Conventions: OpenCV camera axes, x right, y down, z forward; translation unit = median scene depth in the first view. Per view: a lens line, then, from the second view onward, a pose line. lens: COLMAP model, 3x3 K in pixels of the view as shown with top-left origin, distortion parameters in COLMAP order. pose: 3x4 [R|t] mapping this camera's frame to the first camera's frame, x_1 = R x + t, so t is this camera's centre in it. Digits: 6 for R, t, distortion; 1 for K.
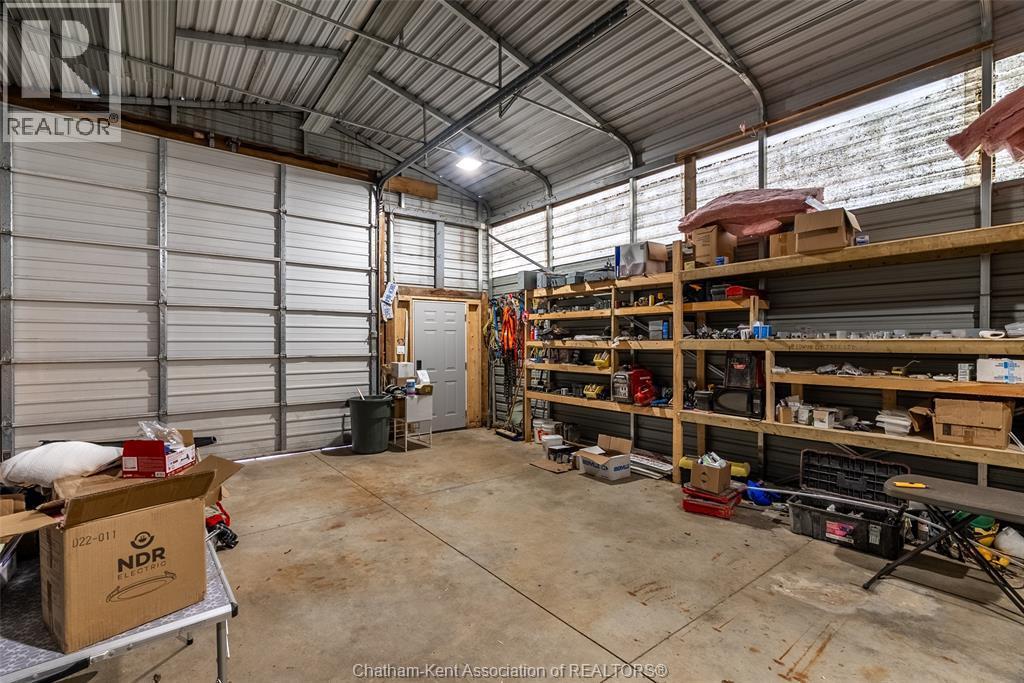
lens RADIAL K [[458.7, 0, 516.9], [0, 458.7, 345.0], [0, 0, 1]] dist [-0.004942, -0.000491]
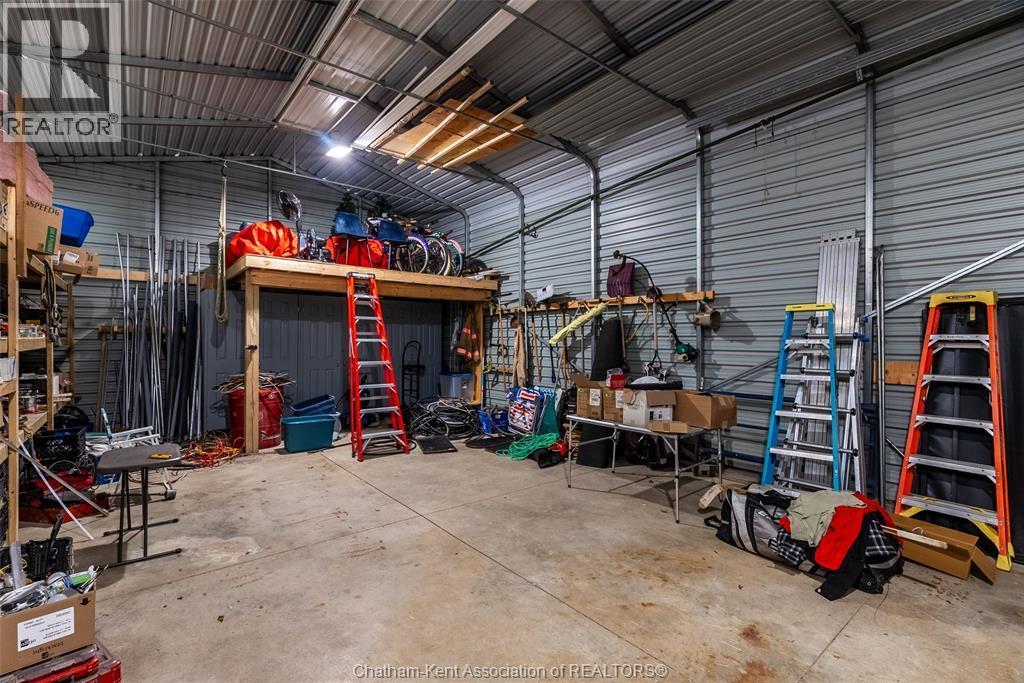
lens RADIAL K [[458.7, 0, 516.9], [0, 458.7, 345.0], [0, 0, 1]] dist [-0.004942, -0.000491]
pose [[-0.999716, 0.001135, -0.023819, -0.077594], [0.000872, 0.999939, 0.011010, -0.011593], [0.023830, 0.010986, -0.999656, 2.195098]]
